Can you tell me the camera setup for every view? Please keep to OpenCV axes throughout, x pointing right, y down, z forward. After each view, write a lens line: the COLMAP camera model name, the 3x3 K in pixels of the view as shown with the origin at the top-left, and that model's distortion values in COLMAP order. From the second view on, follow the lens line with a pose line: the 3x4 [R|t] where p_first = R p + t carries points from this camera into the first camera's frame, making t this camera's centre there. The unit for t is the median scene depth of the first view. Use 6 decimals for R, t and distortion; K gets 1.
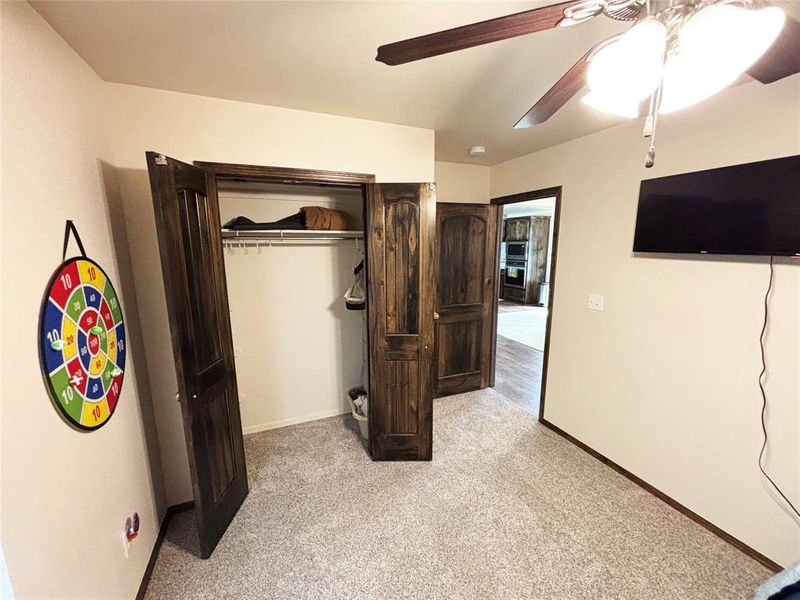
lens RADIAL K [[322.4, 0, 400.6], [0, 322.4, 298.5], [0, 0, 1]] dist [0.005157, -0.001829]
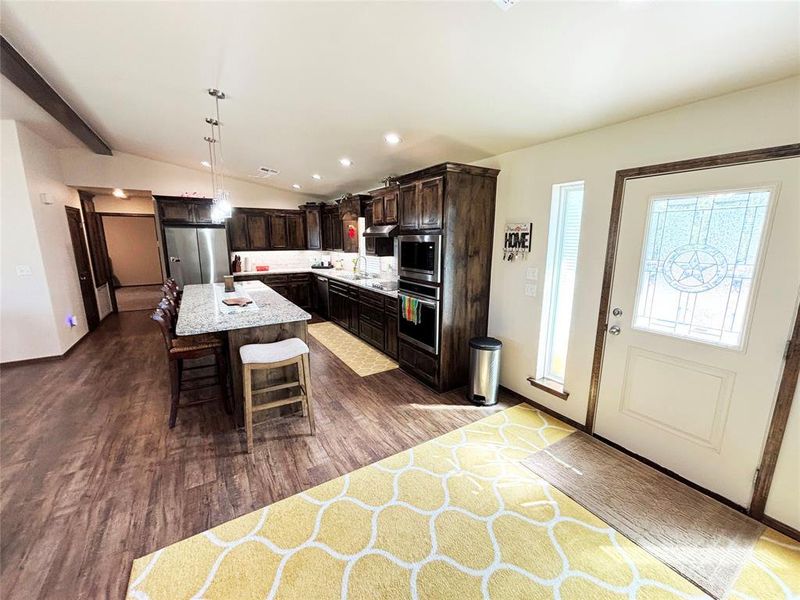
lens RADIAL K [[322.4, 0, 398.8], [0, 322.4, 301.1], [0, 0, 1]] dist [0.005157, -0.001829]
pose [[0.983068, -0.026309, 0.181345, 0.774524], [0.024444, 0.999623, 0.012513, -0.293234], [-0.181605, -0.007869, 0.983340, 1.799601]]
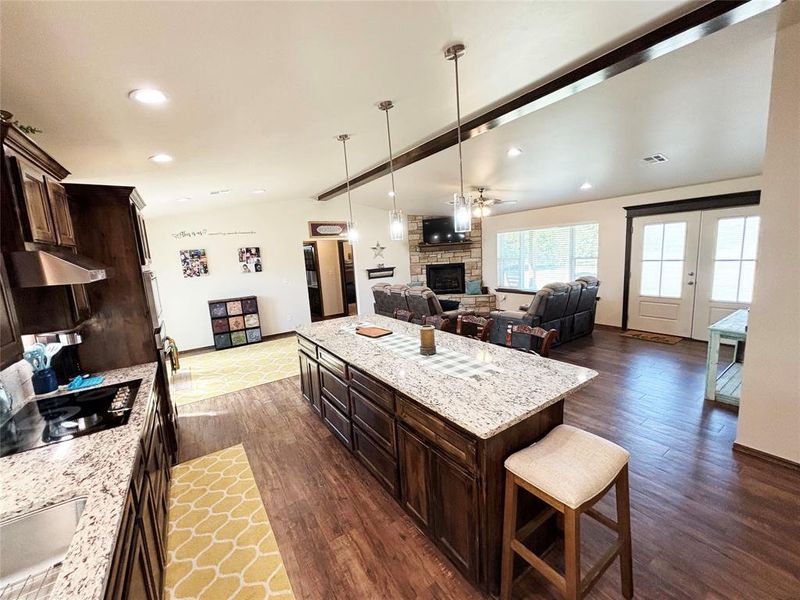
lens RADIAL K [[322.4, 0, 401.9], [0, 322.4, 299.6], [0, 0, 1]] dist [0.005157, -0.001829]
pose [[-0.971722, 0.096154, -0.215666, 0.531063], [0.021666, 0.945789, 0.324057, -0.738953], [0.235134, 0.310221, -0.921127, 4.060827]]
